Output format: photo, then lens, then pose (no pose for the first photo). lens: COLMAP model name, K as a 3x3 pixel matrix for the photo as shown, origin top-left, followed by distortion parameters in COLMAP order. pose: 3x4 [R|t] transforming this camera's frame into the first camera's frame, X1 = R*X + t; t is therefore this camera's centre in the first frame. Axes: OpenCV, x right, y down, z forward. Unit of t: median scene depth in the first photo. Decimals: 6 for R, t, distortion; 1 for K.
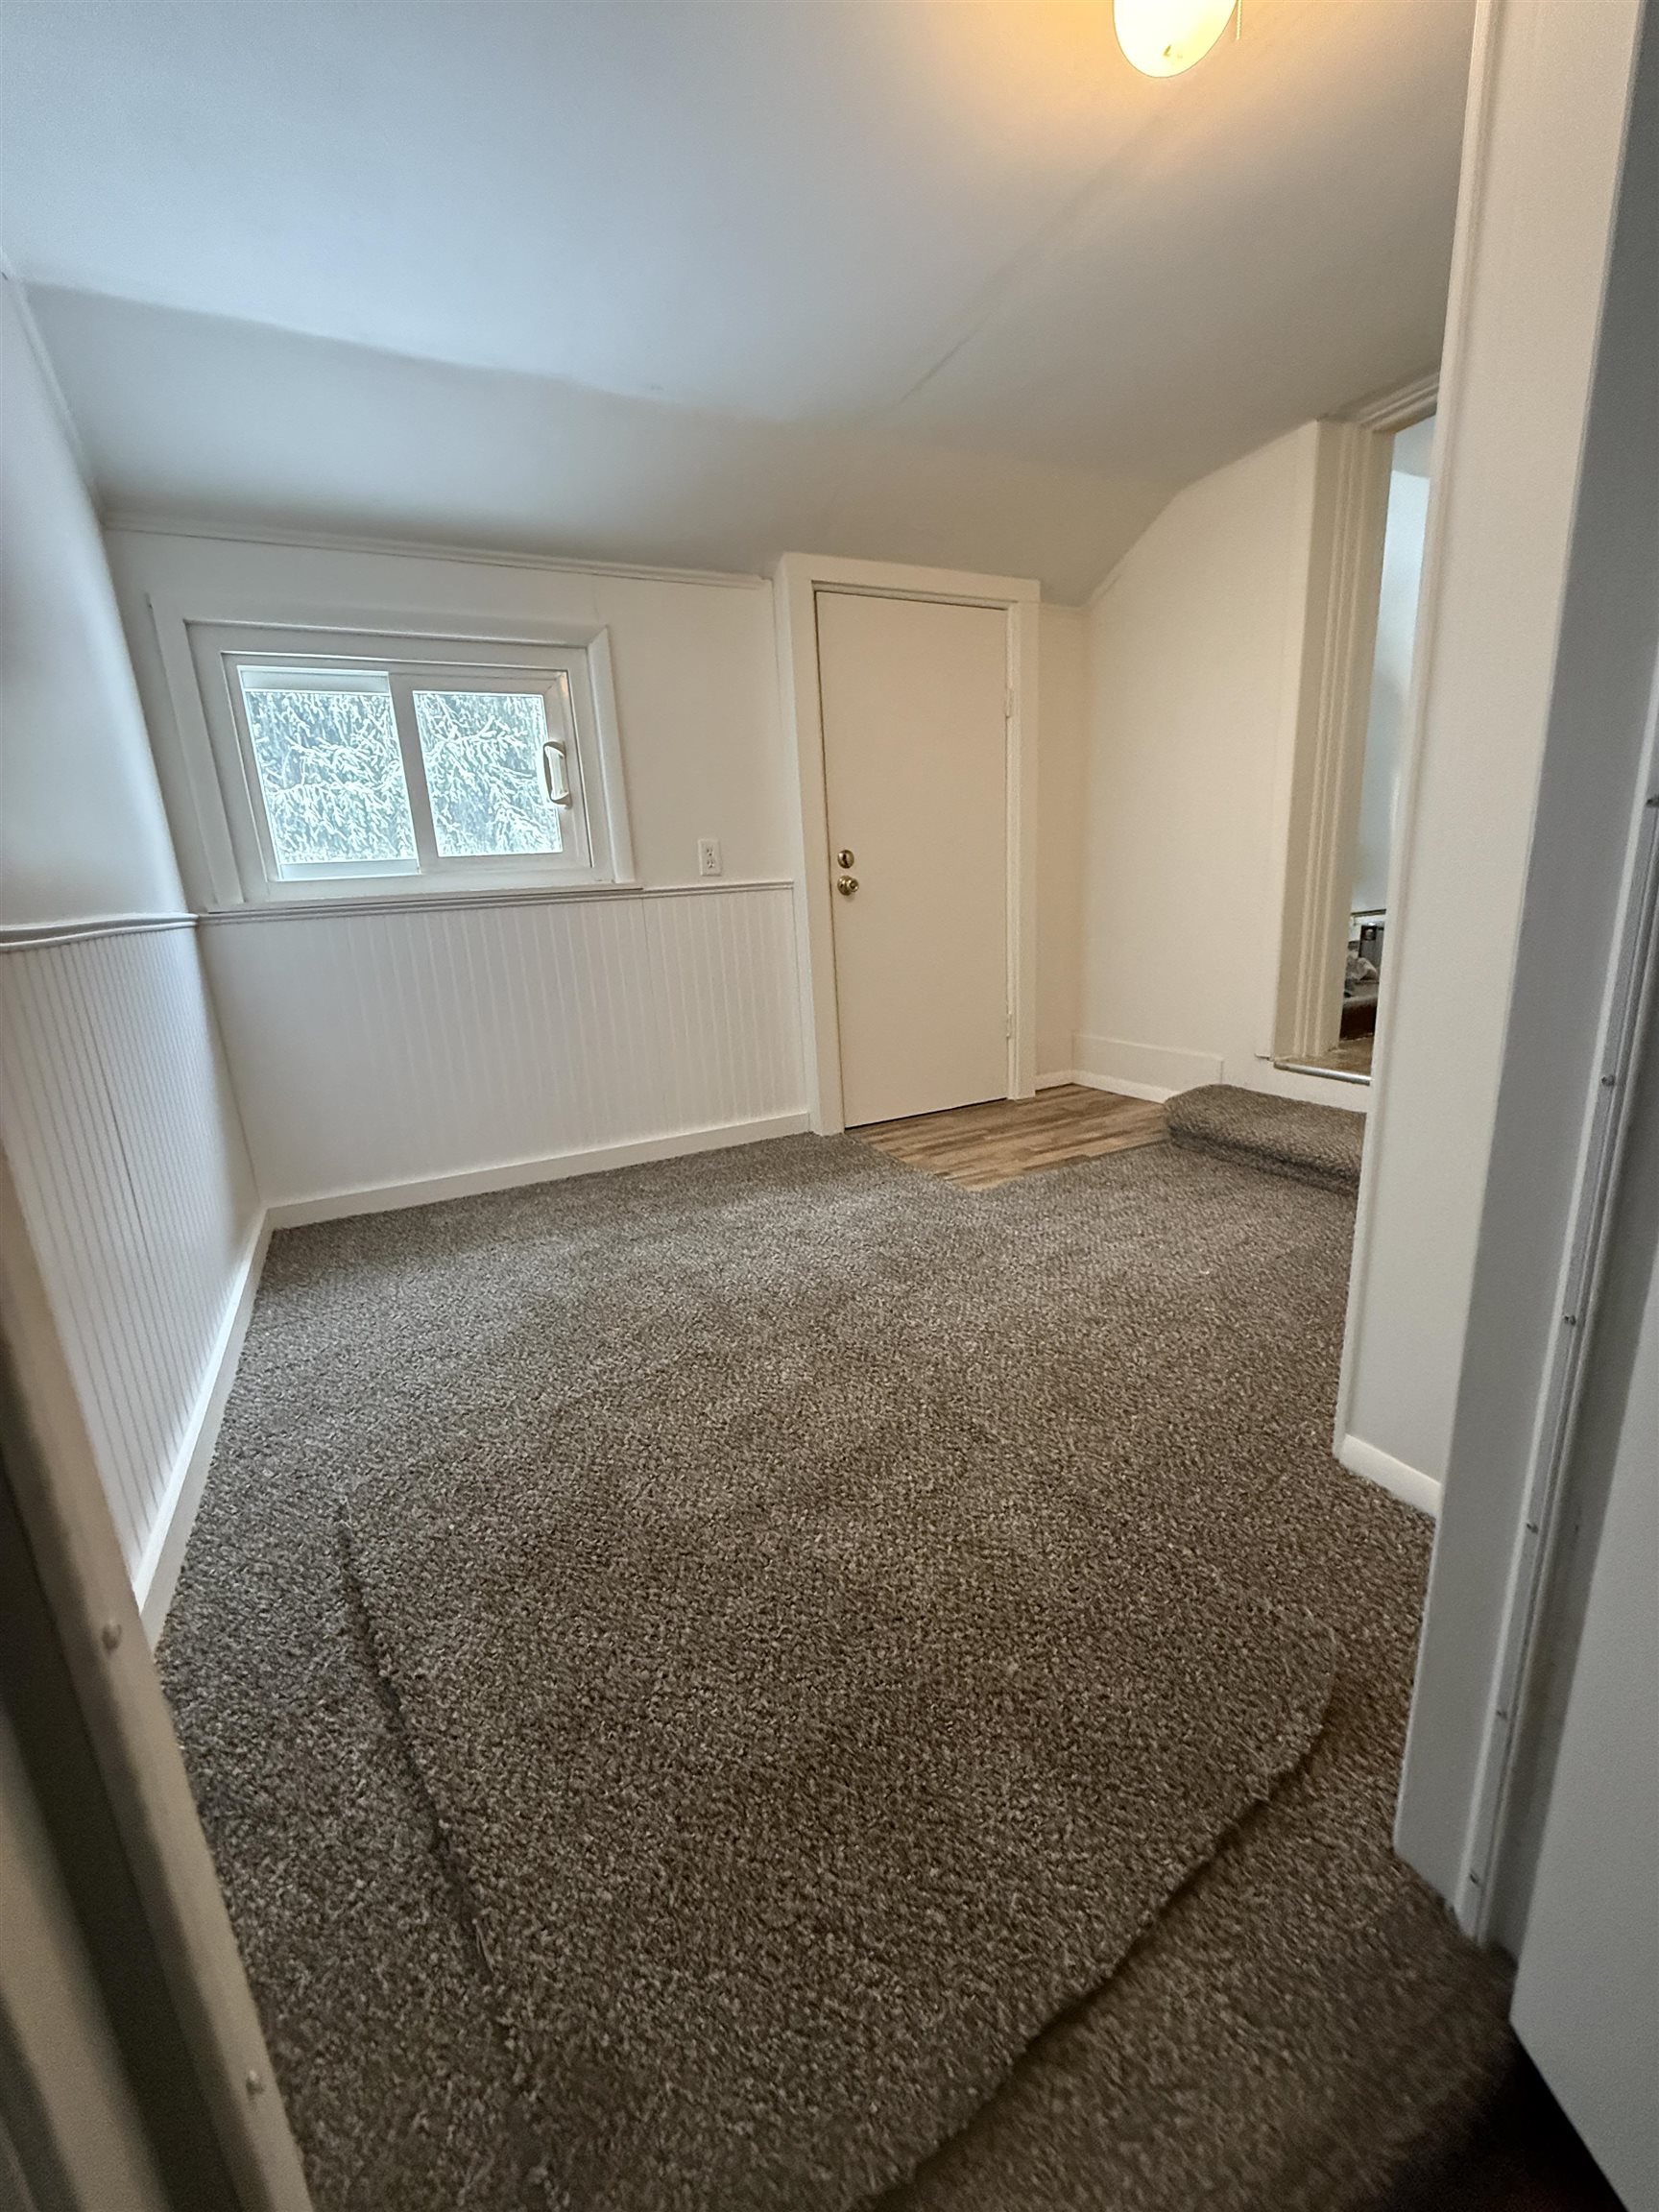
lens RADIAL K [[876.2, 0, 829.2], [0, 876.2, 1098.9], [0, 0, 1]] dist [-0.000507, 0.000166]
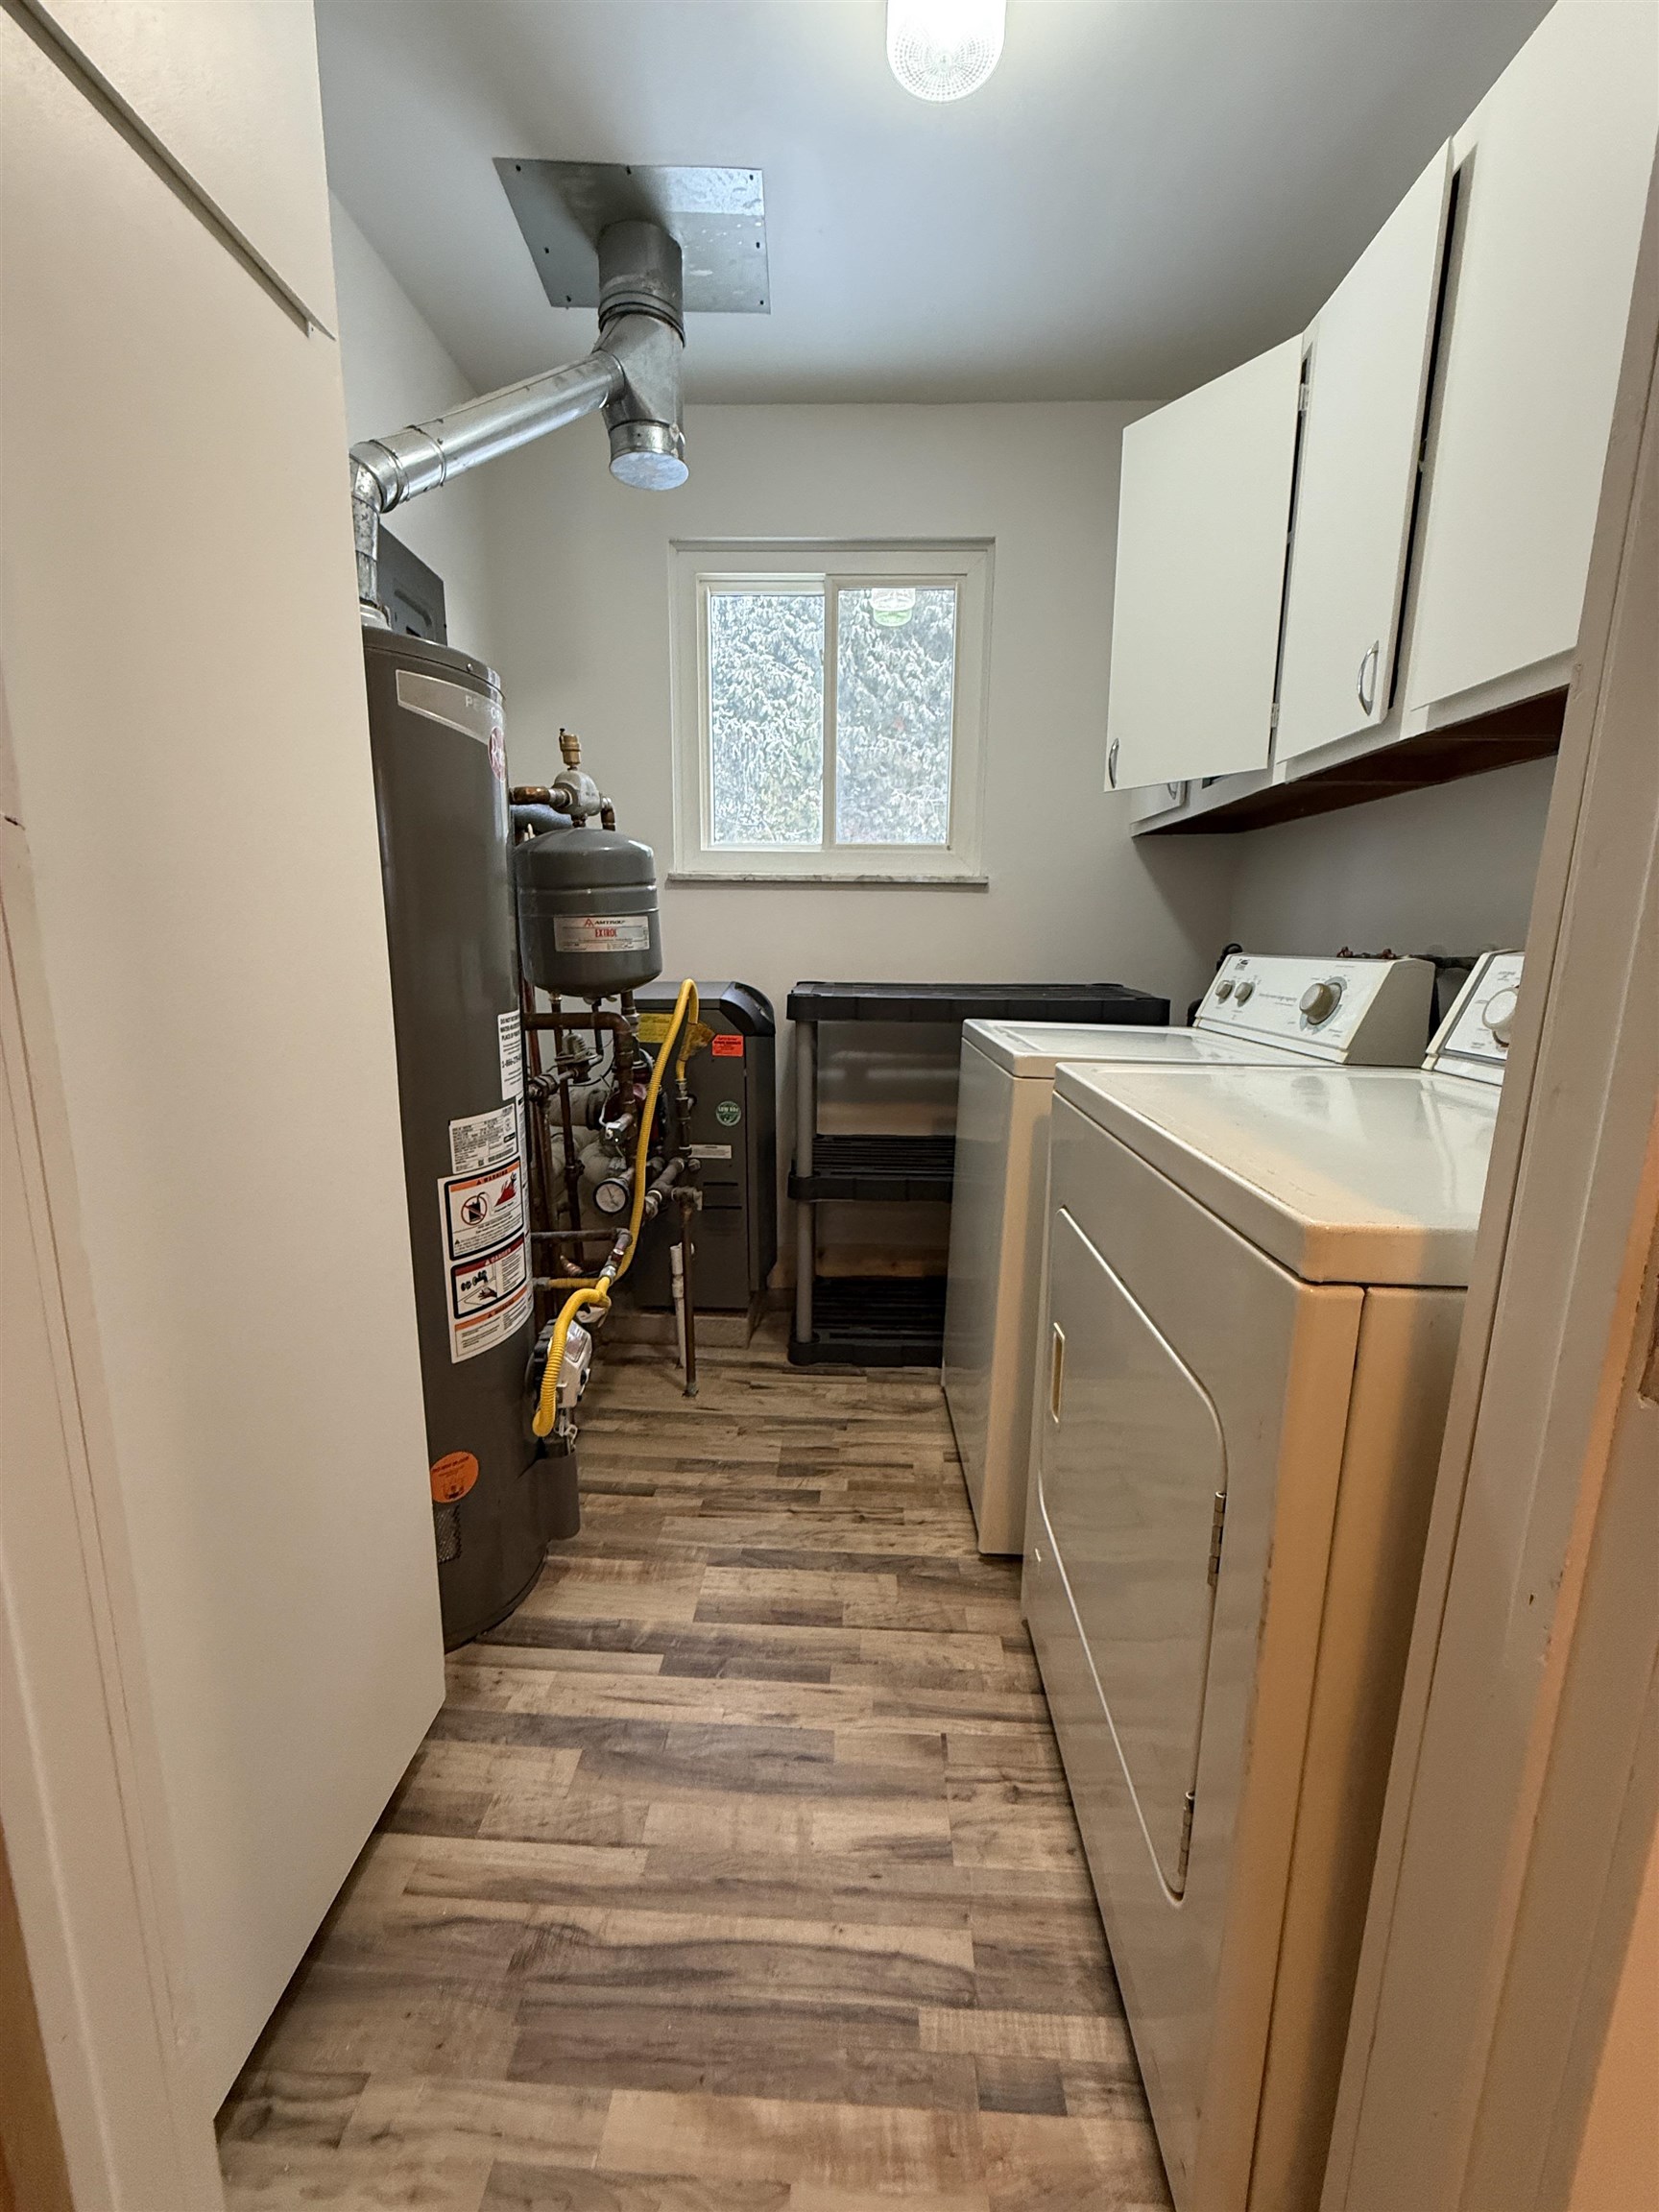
lens RADIAL K [[877.3, 0, 821.9], [0, 877.3, 1100.0], [0, 0, 1]] dist [-0.002977, -0.000204]
pose [[-0.869694, -0.047446, 0.491306, 0.087361], [0.153514, 0.920004, 0.360592, -0.348495], [-0.469112, 0.389027, -0.792838, 1.155261]]
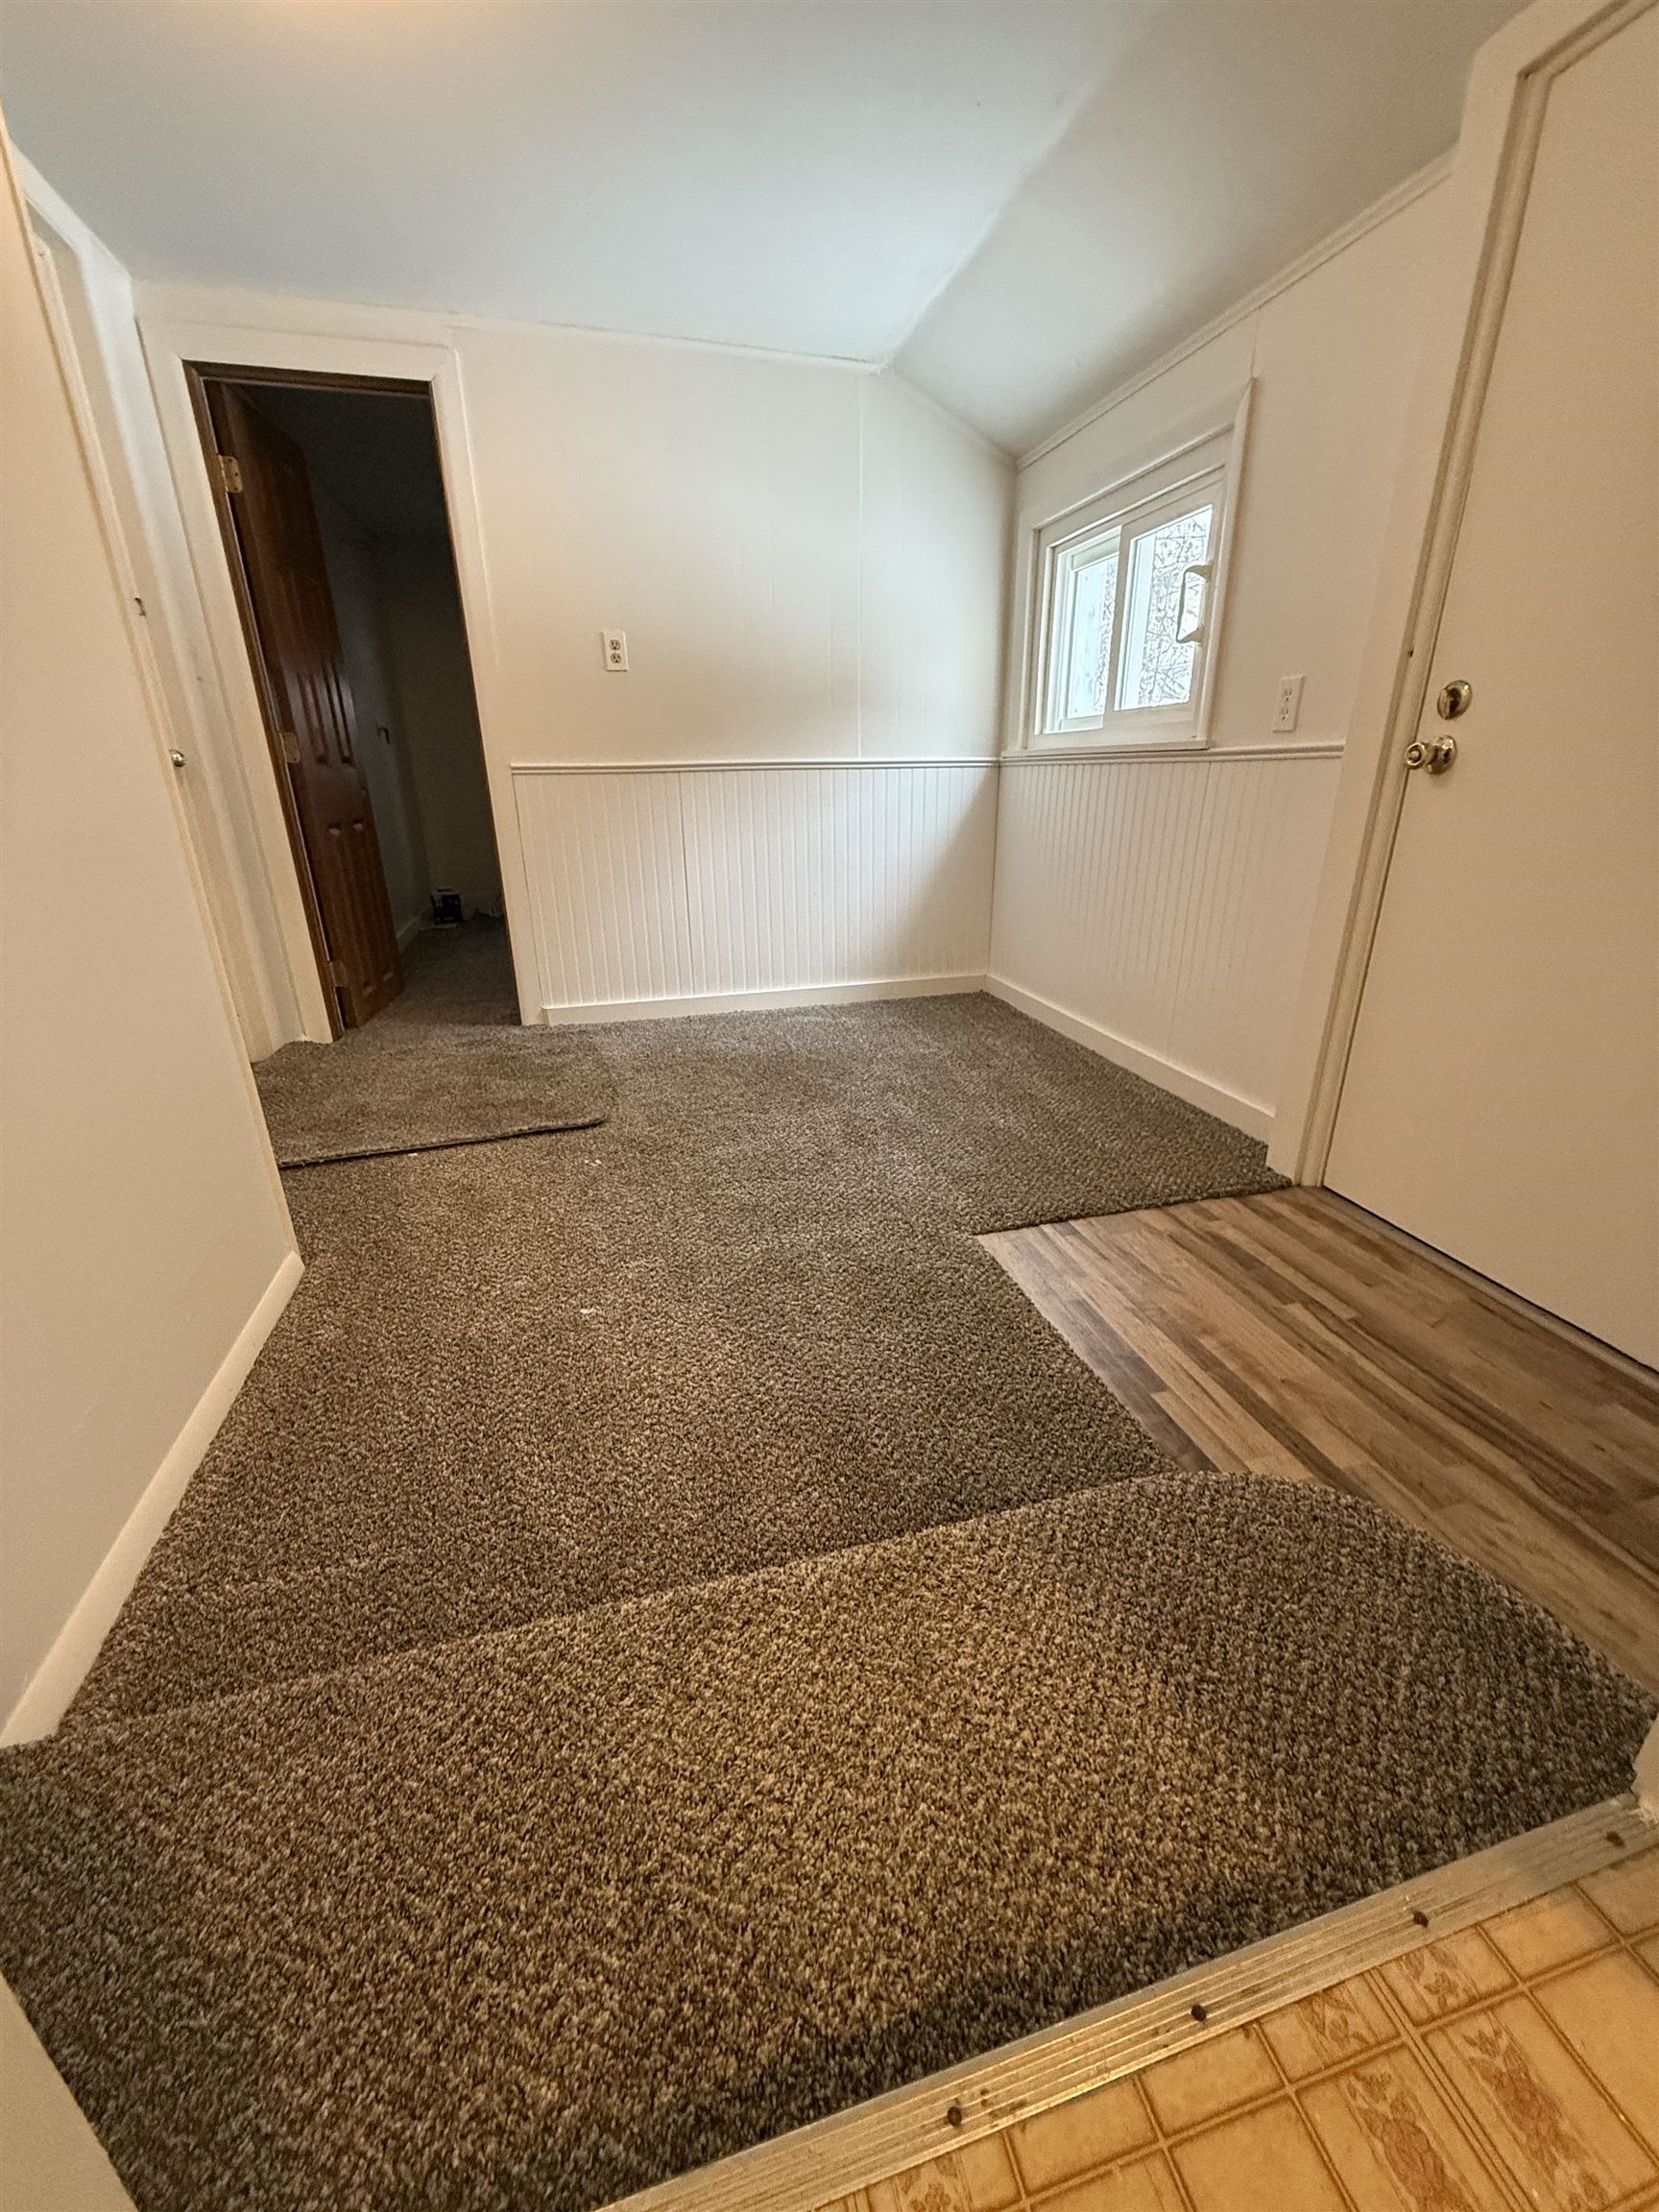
lens RADIAL K [[876.2, 0, 829.2], [0, 876.2, 1098.9], [0, 0, 1]] dist [-0.000507, 0.000166]
pose [[-0.204206, 0.398081, -0.894333, 0.627033], [-0.213074, 0.873606, 0.437507, -0.216879], [0.955458, 0.279900, -0.093575, 0.768499]]
